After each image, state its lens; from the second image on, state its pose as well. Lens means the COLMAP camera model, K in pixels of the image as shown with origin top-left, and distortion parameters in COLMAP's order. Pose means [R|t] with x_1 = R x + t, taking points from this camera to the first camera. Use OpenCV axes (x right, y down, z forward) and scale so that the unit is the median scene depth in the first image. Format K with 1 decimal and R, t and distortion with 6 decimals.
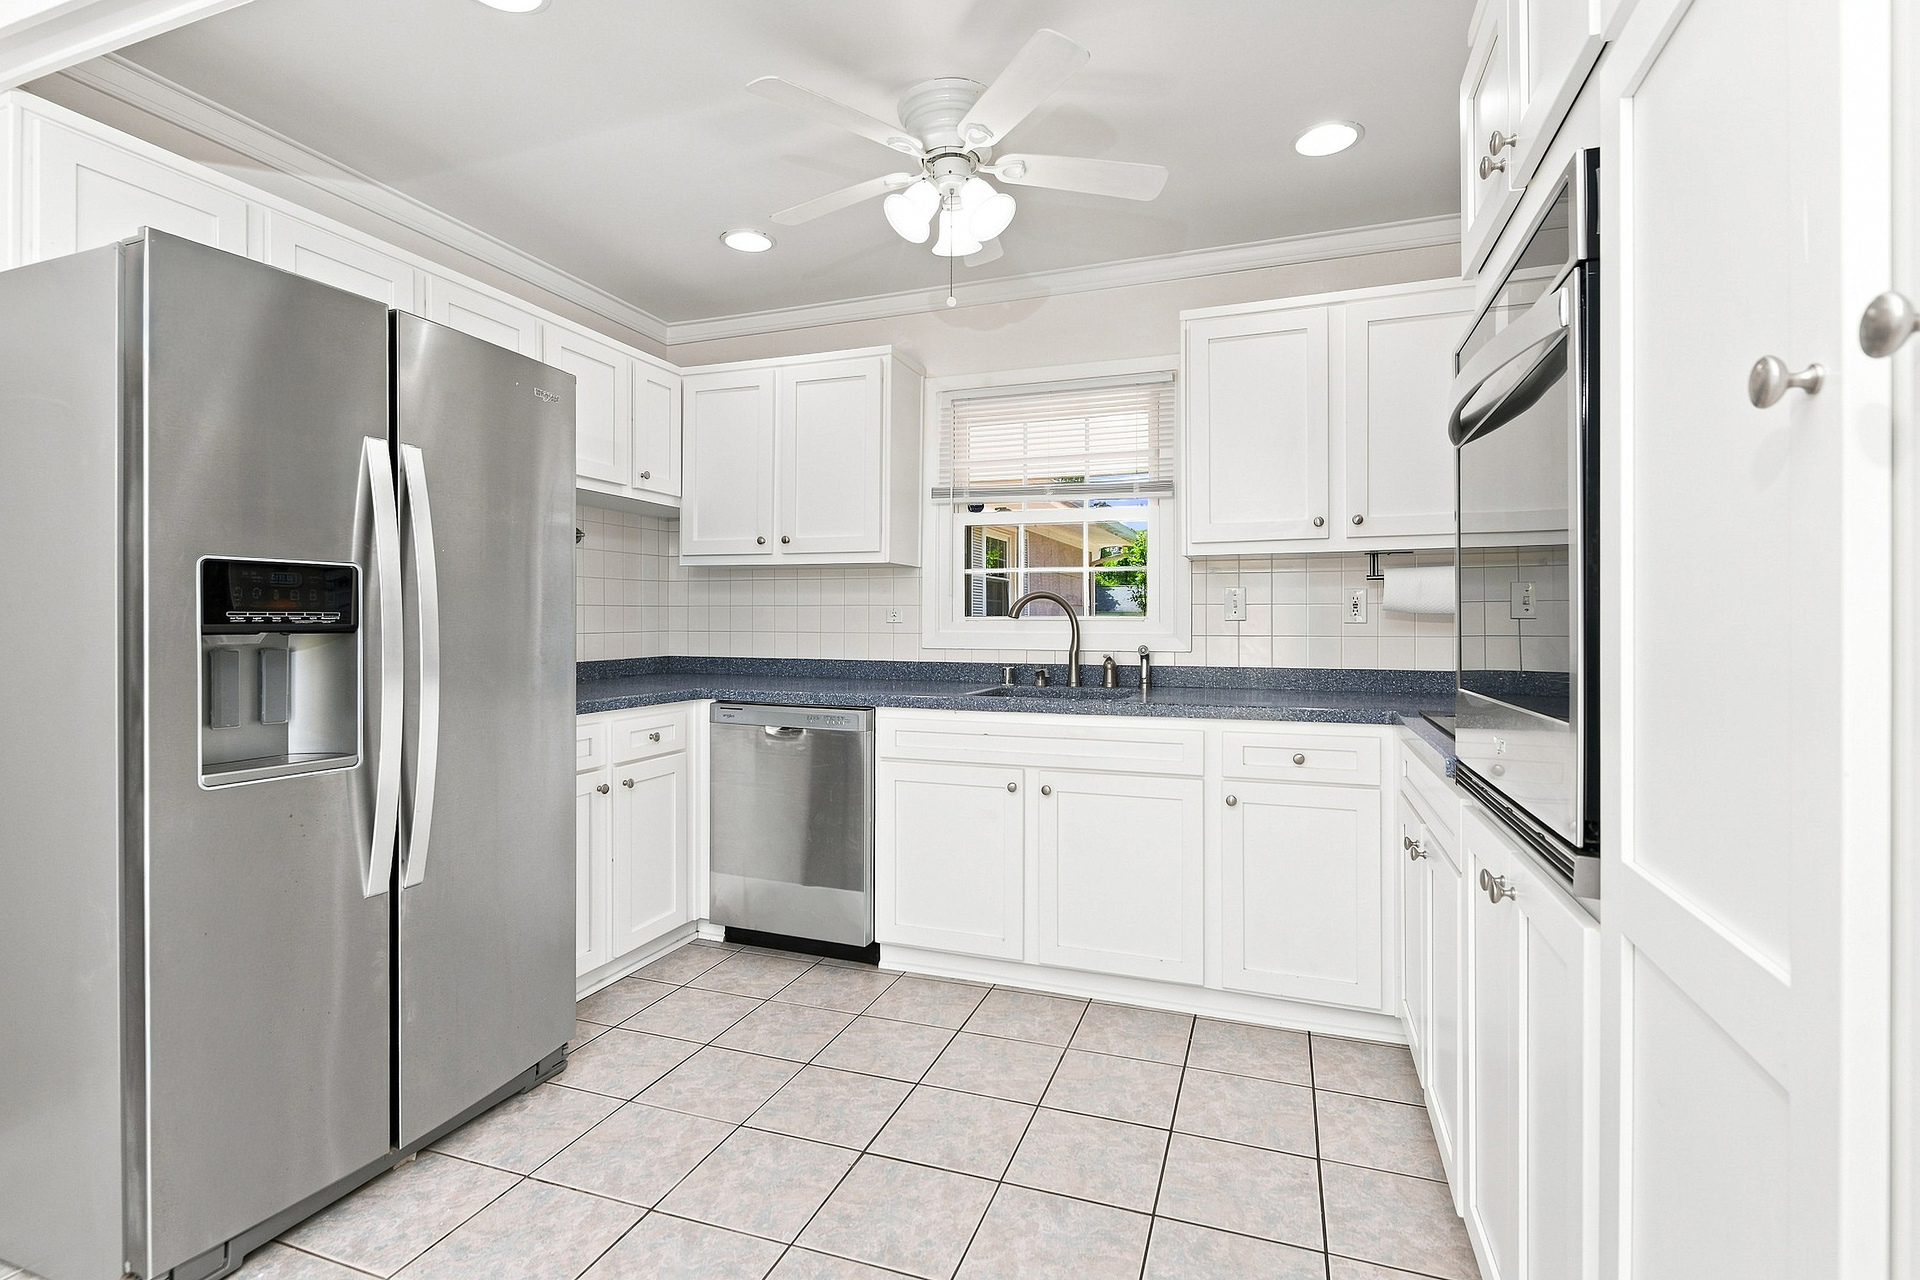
lens RADIAL K [[893.3, 0, 963.5], [0, 893.3, 627.4], [0, 0, 1]] dist [0.000427, -0.000573]
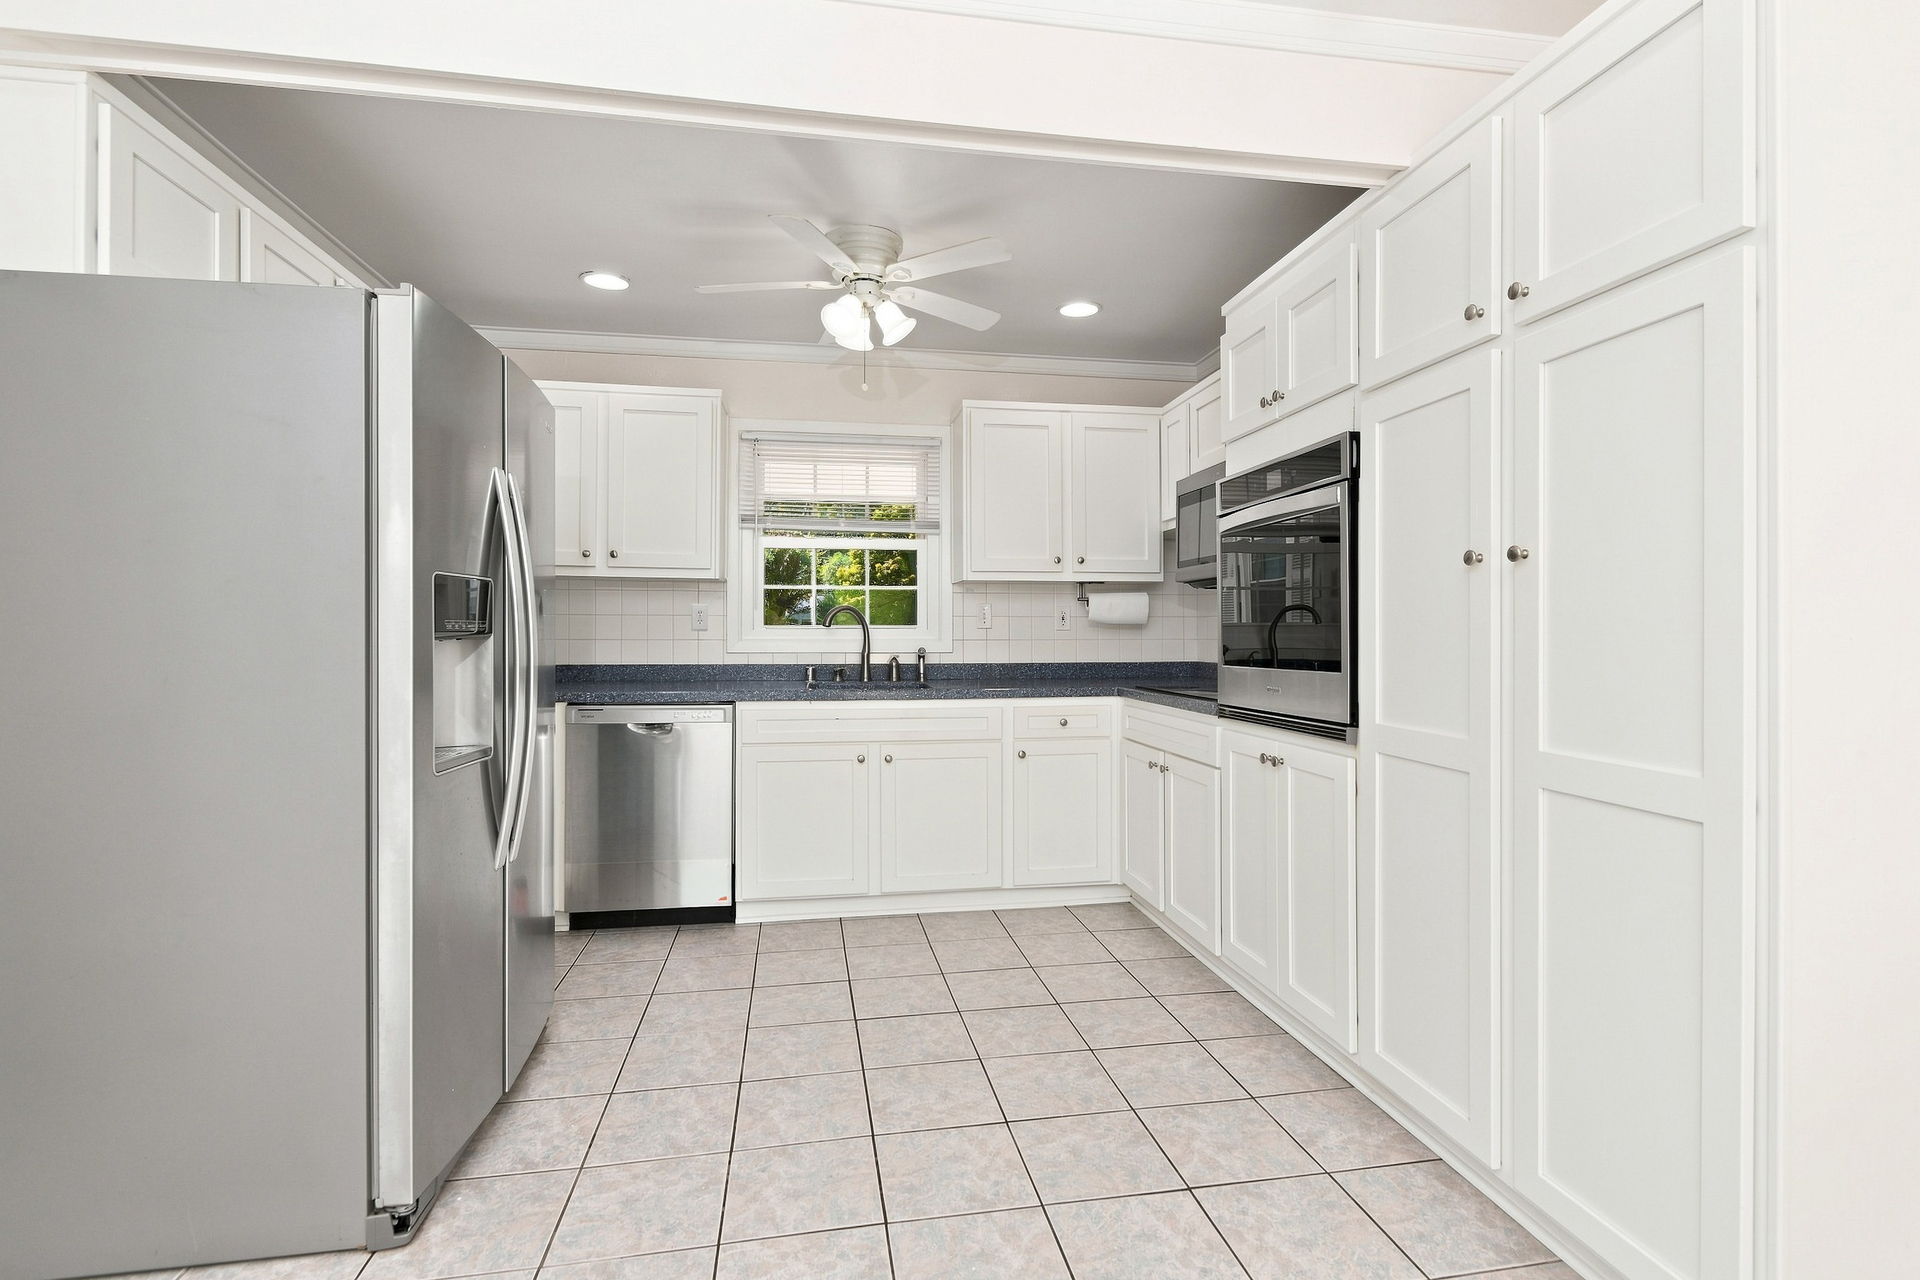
lens RADIAL K [[895.9, 0, 960.0], [0, 895.9, 640.0], [0, 0, 1]] dist [-0.002018, -0.000785]
pose [[0.867191, -0.005944, 0.497940, -0.427499], [0.003475, 0.999977, 0.005885, 0.001270], [-0.497963, -0.003373, 0.867192, -0.170450]]
